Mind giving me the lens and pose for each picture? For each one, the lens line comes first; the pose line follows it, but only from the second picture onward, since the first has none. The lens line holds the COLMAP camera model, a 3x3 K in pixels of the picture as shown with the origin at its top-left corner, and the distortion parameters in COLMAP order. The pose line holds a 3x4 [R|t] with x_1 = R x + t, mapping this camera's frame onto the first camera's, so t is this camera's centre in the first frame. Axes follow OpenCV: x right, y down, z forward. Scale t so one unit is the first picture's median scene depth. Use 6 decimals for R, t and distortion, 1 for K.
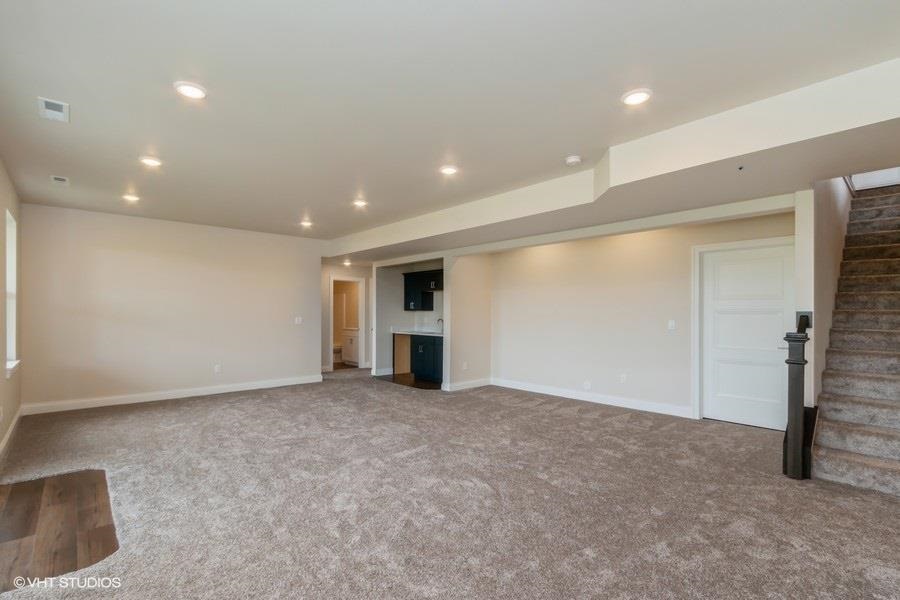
lens RADIAL K [[408.5, 0, 442.9], [0, 408.5, 307.7], [0, 0, 1]] dist [0.000948, -0.000053]
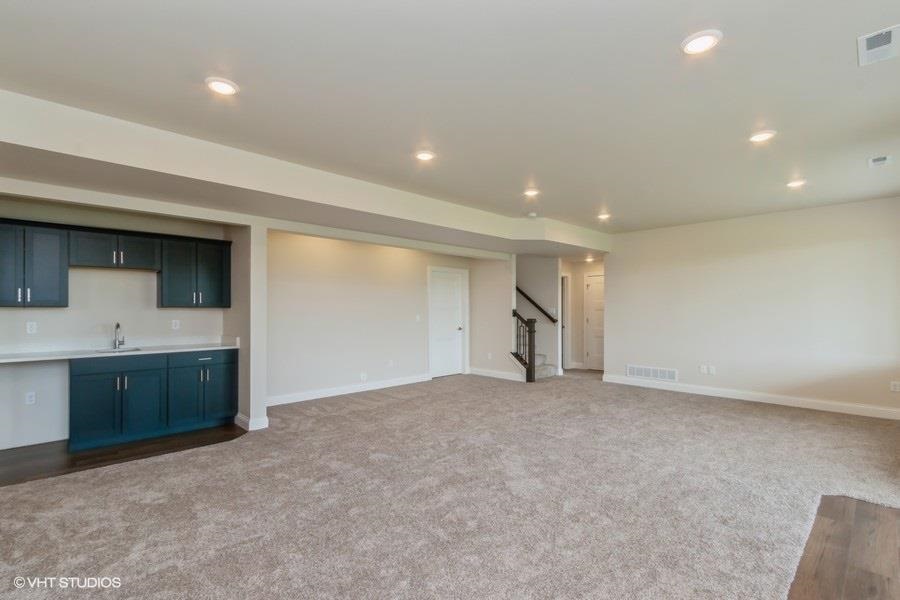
lens RADIAL K [[408.5, 0, 442.9], [0, 408.5, 307.7], [0, 0, 1]] dist [0.000948, -0.000053]
pose [[-0.013875, -0.000676, 0.999904, -0.905198], [-0.009186, 0.999958, 0.000548, 0.004064], [-0.999862, -0.009177, -0.013880, 0.972673]]
